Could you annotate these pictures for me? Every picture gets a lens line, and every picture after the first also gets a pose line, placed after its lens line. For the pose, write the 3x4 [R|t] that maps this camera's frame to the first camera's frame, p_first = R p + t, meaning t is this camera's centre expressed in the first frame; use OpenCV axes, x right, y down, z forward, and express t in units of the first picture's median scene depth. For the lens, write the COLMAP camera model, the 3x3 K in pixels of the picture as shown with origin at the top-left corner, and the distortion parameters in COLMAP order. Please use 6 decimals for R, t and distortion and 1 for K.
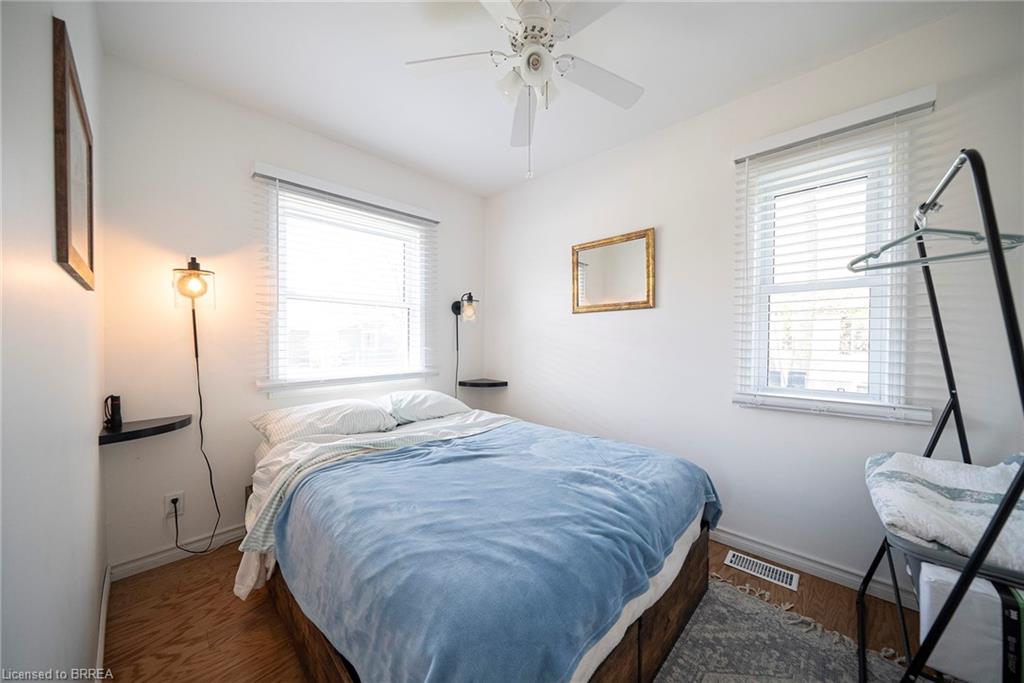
lens RADIAL K [[350.7, 0, 509.9], [0, 350.7, 344.0], [0, 0, 1]] dist [-0.005547, -0.000015]
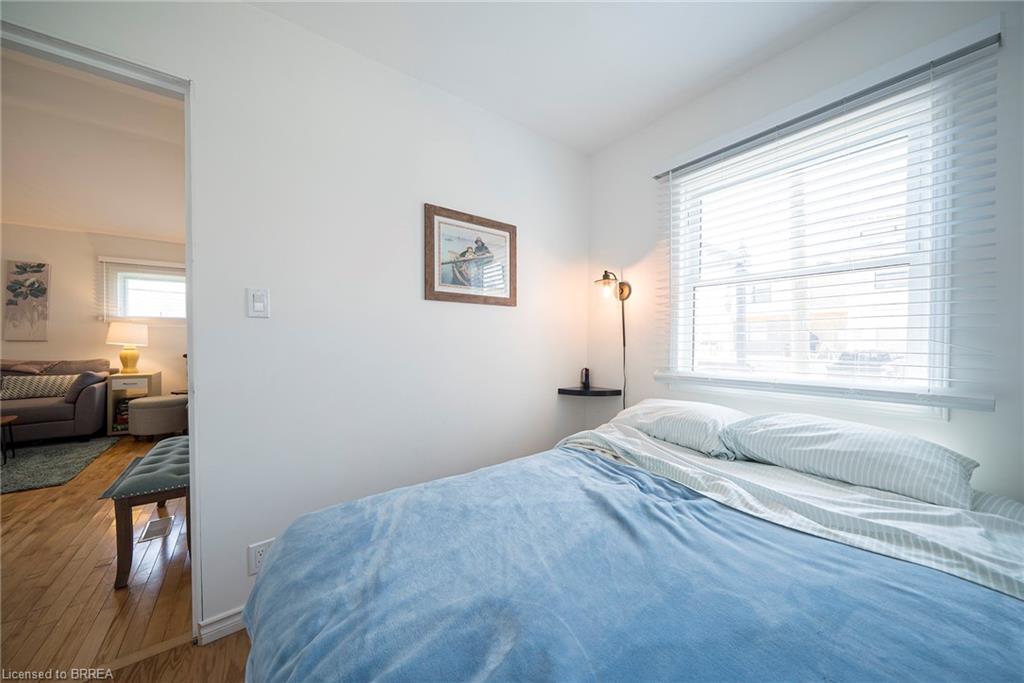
lens RADIAL K [[360.3, 0, 512.0], [0, 360.3, 341.5], [0, 0, 1]] dist [0.001082, 0.000117]
pose [[-0.174235, 0.014044, -0.984604, 0.558690], [0.007427, 0.999889, 0.012948, -0.001683], [0.984676, -0.005057, -0.174320, 0.905983]]
